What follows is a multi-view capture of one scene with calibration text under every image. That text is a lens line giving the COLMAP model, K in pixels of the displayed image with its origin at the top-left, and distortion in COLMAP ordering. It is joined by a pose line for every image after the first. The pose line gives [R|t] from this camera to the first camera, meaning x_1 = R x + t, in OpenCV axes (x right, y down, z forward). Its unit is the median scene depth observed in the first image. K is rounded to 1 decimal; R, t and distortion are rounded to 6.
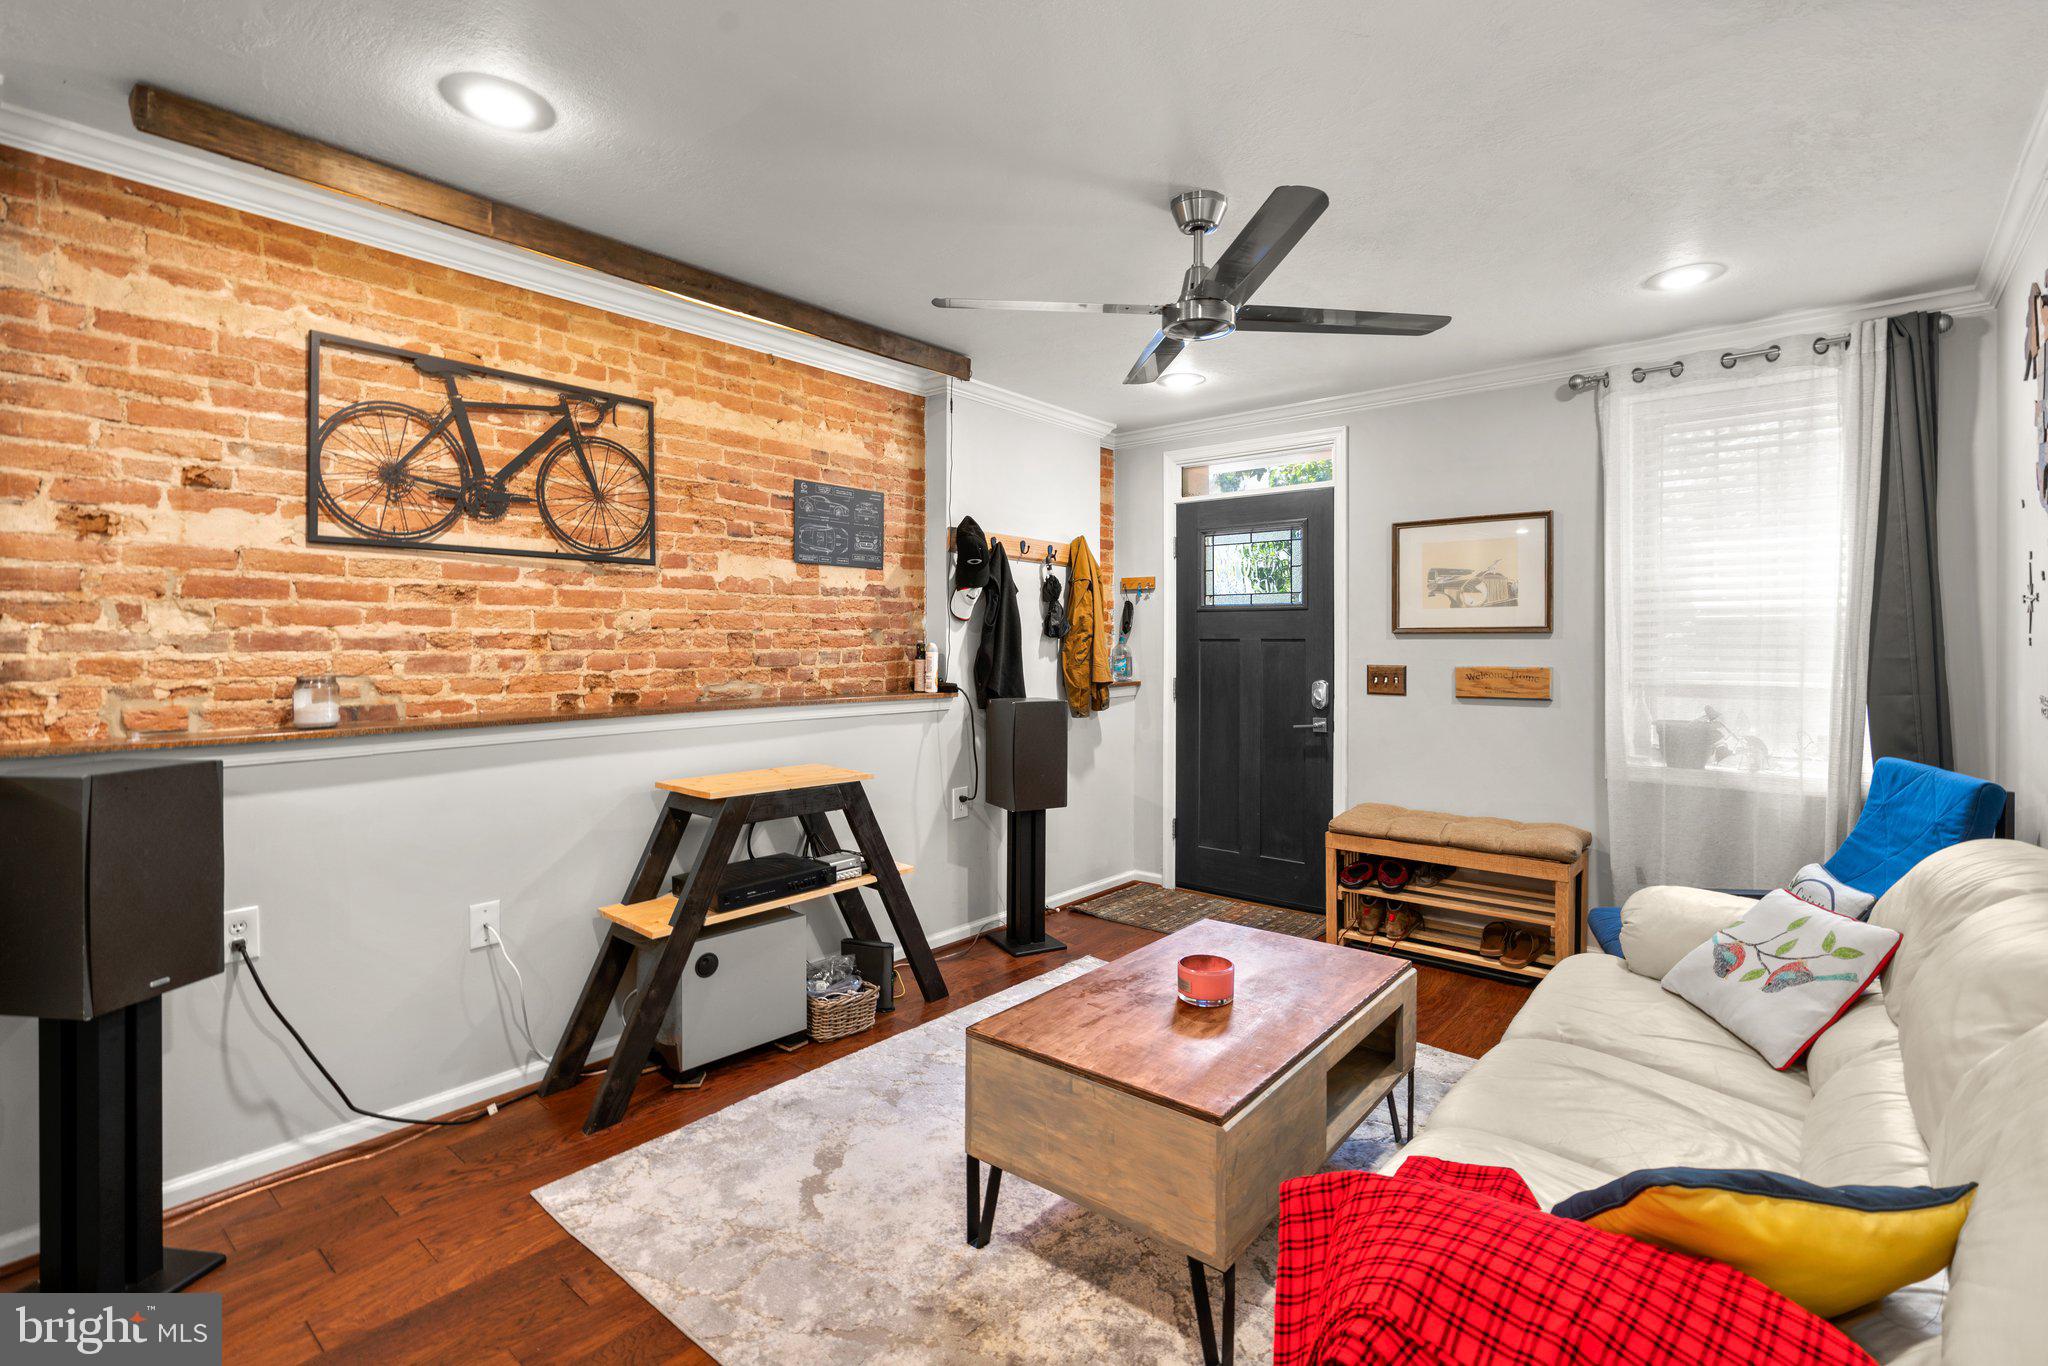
lens RADIAL K [[944.6, 0, 1033.5], [0, 944.6, 648.2], [0, 0, 1]] dist [-0.014134, 0.007961]
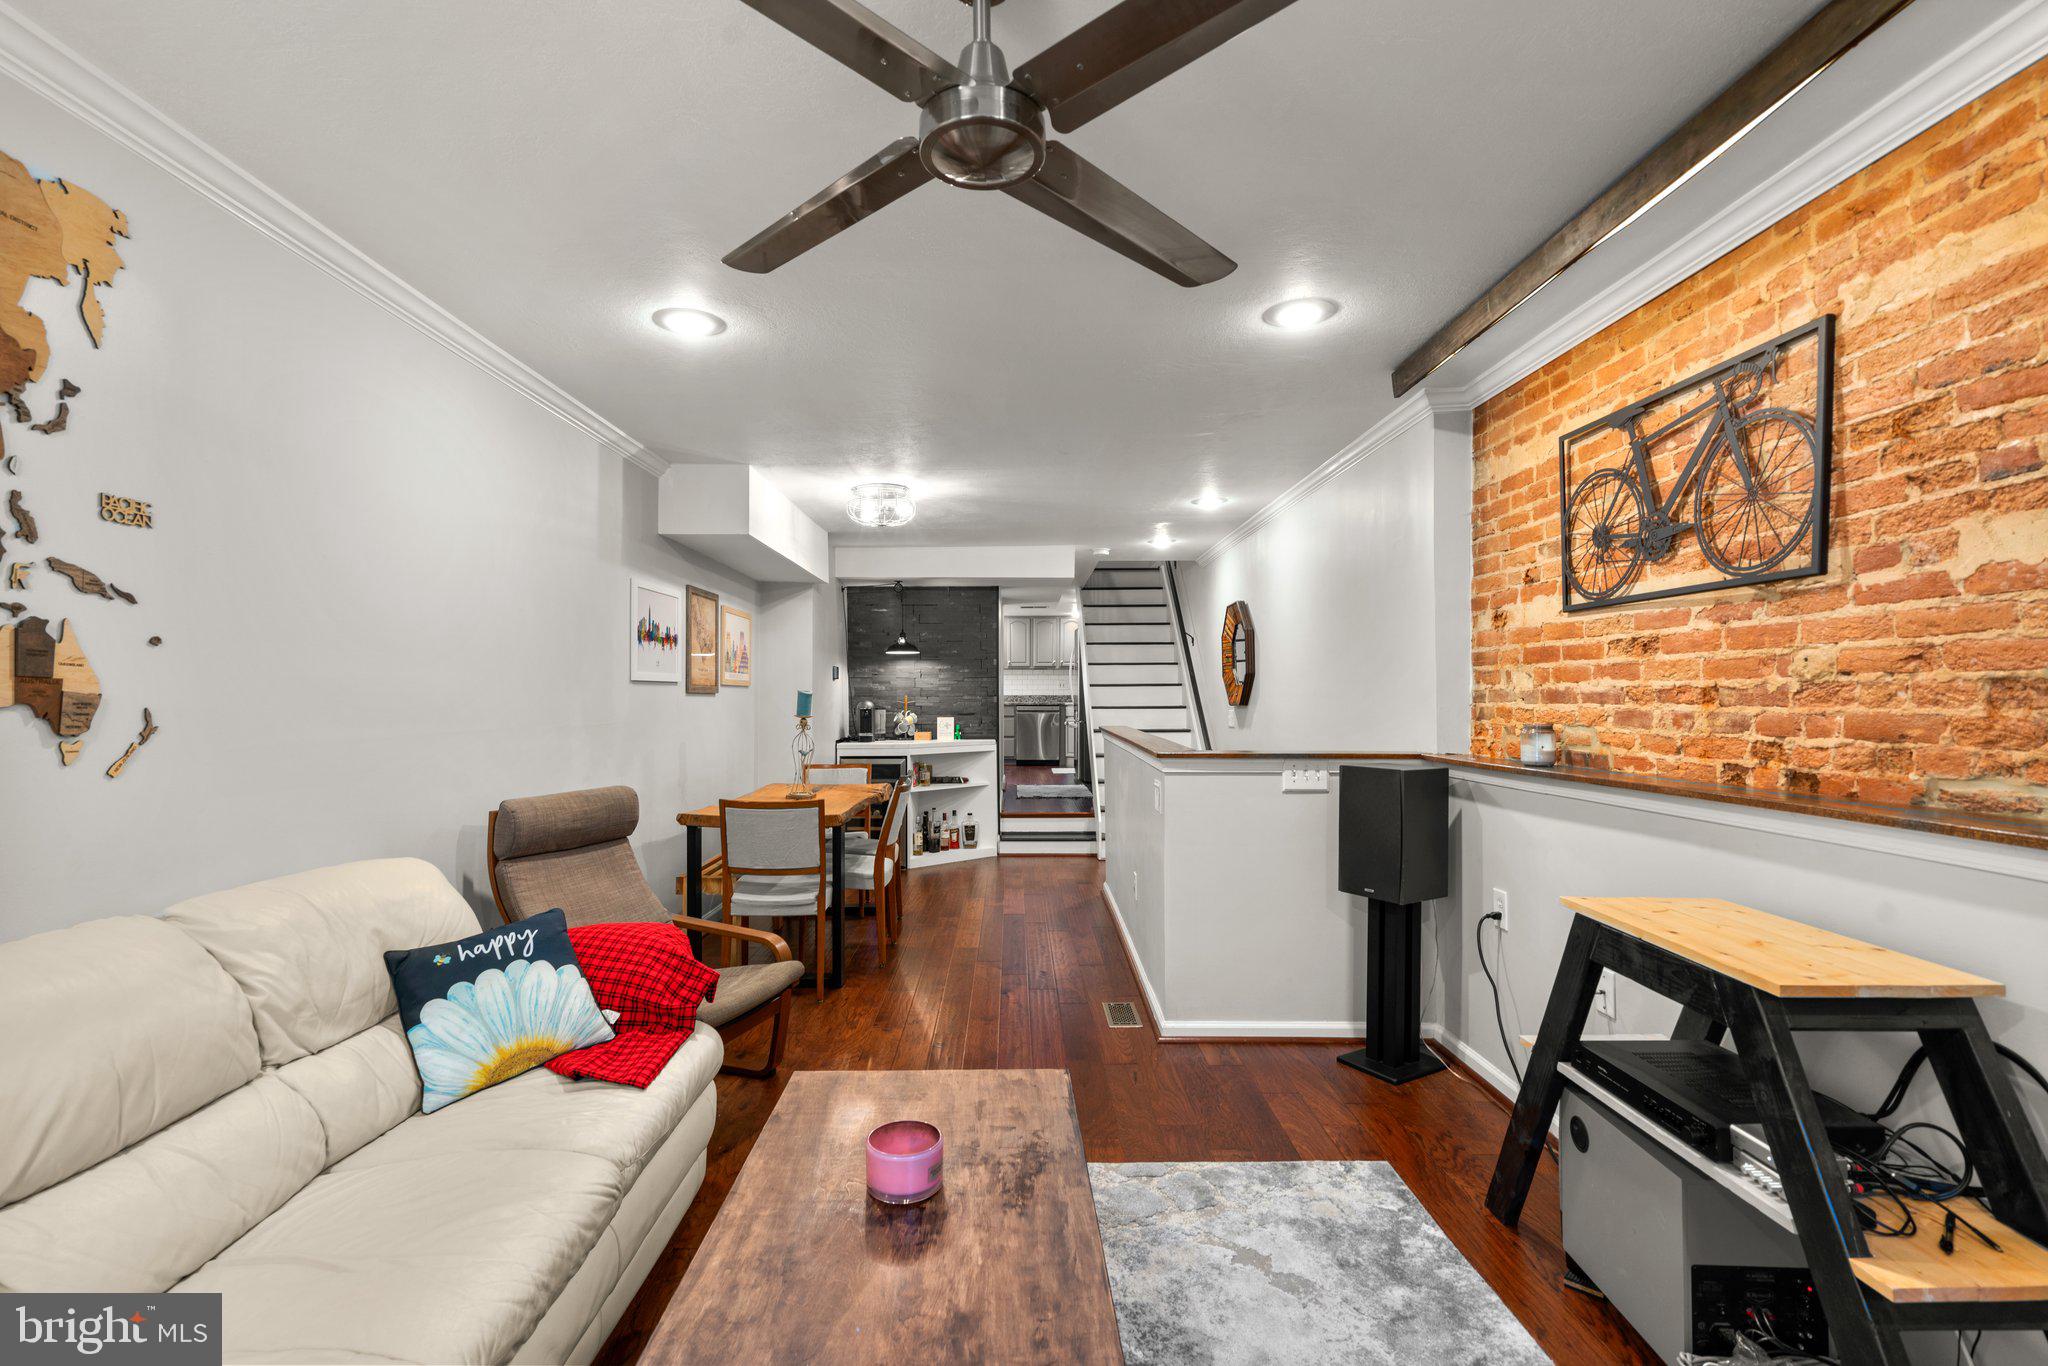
lens RADIAL K [[944.6, 0, 1017.7], [0, 944.6, 693.5], [0, 0, 1]] dist [-0.014134, 0.007961]
pose [[-0.762345, -0.002344, -0.647166, 0.402214], [-0.005306, 0.999982, 0.002628, -0.006955], [0.647149, 0.005438, -0.762344, 1.100807]]
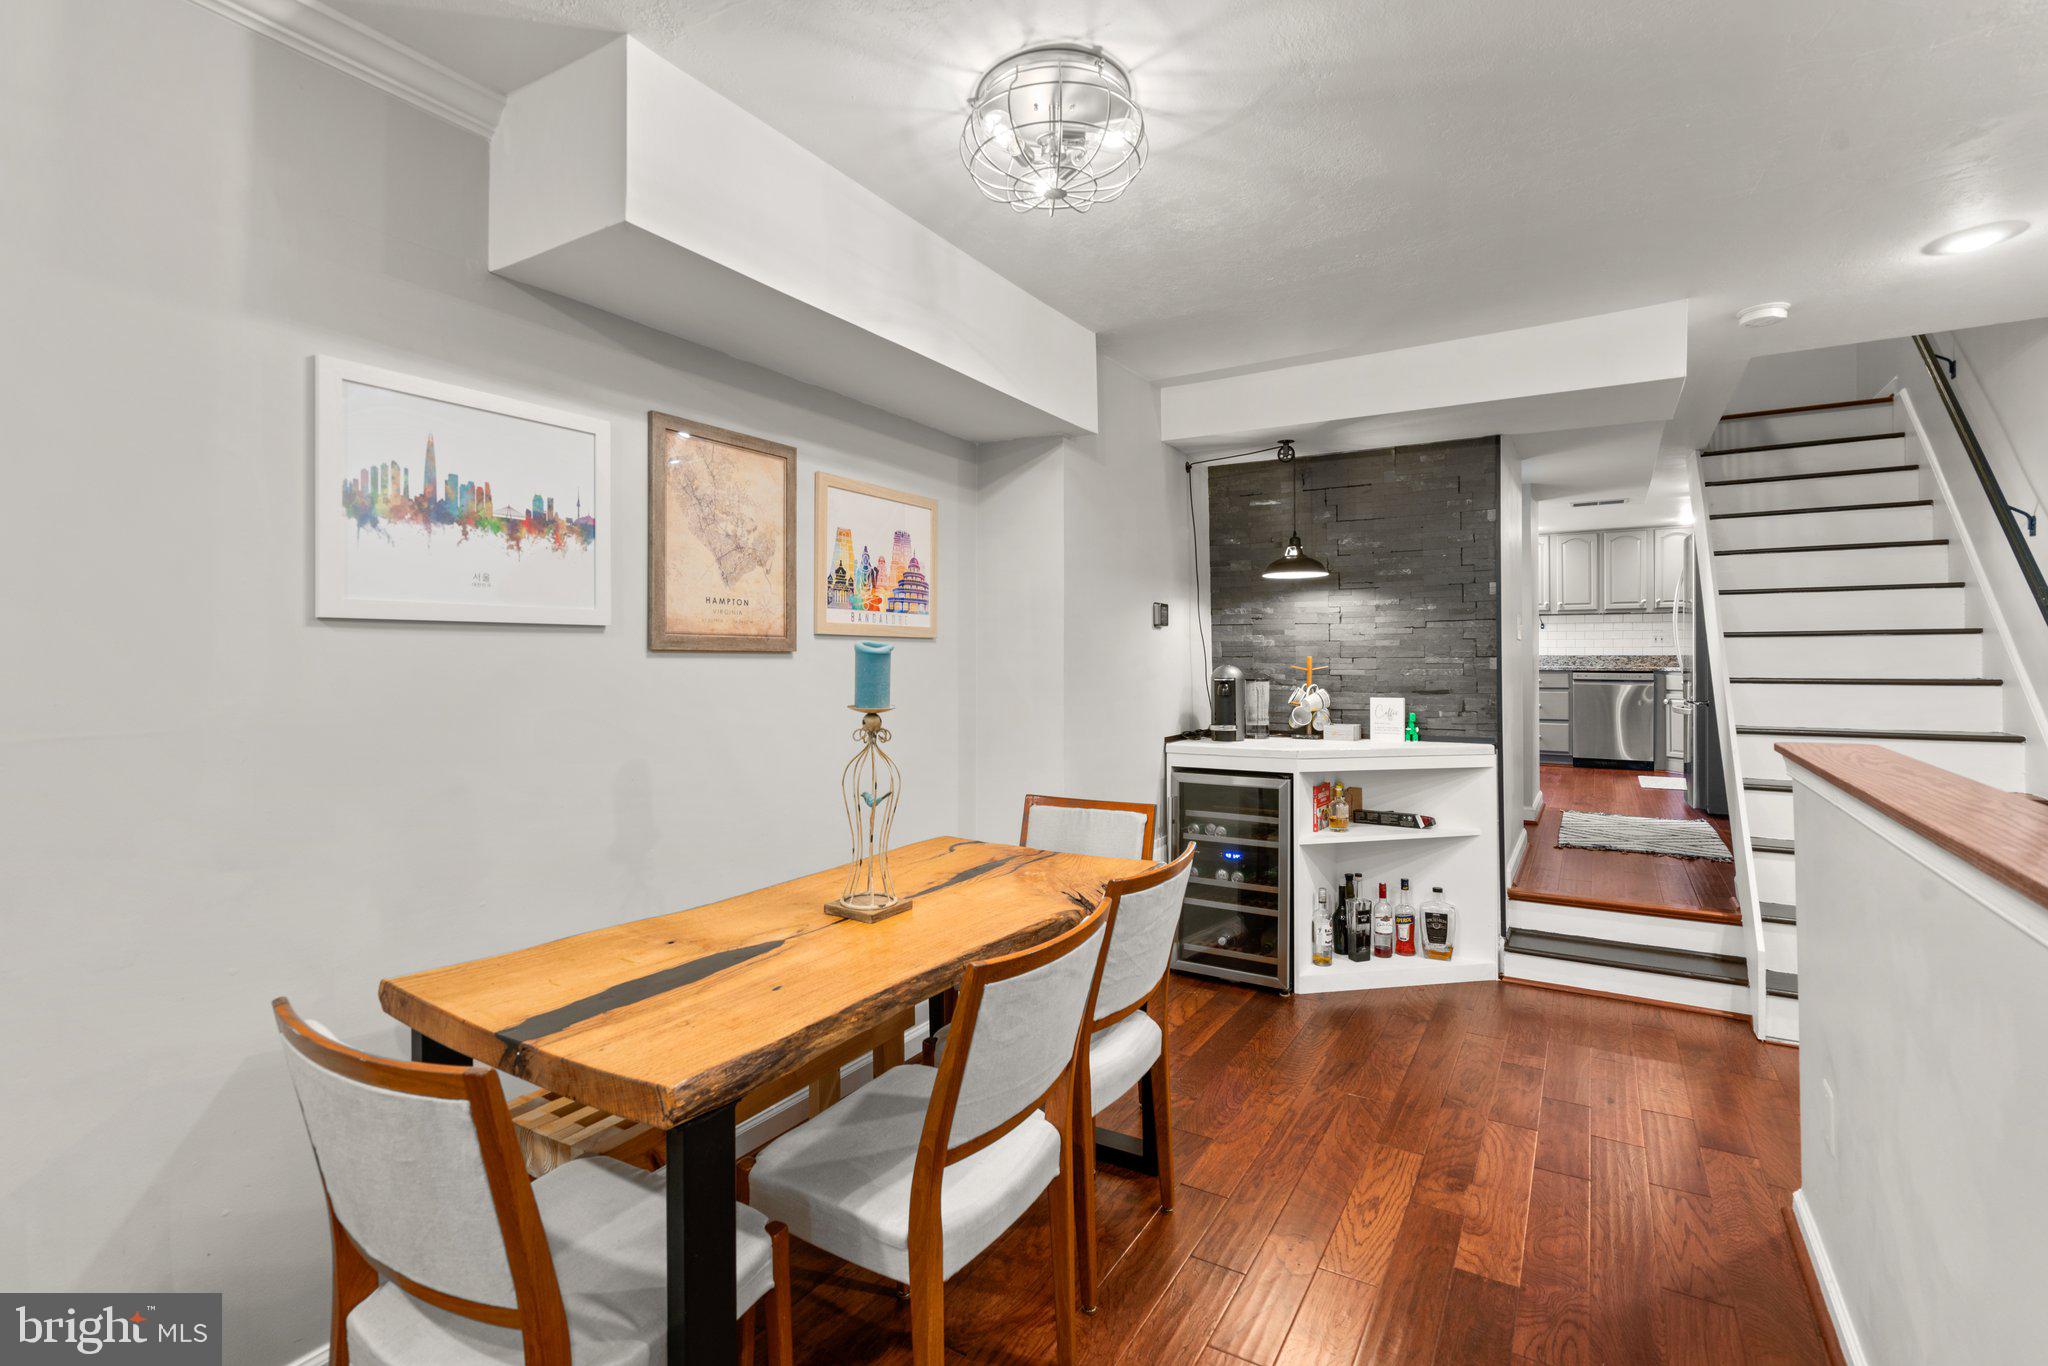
lens RADIAL K [[944.6, 0, 1010.9], [0, 944.6, 655.8], [0, 0, 1]] dist [-0.014134, 0.007961]
pose [[-0.989440, -0.000855, -0.144941, -0.326109], [-0.001880, 0.999974, 0.006933, -0.002572], [0.144931, 0.007132, -0.989416, 0.325772]]
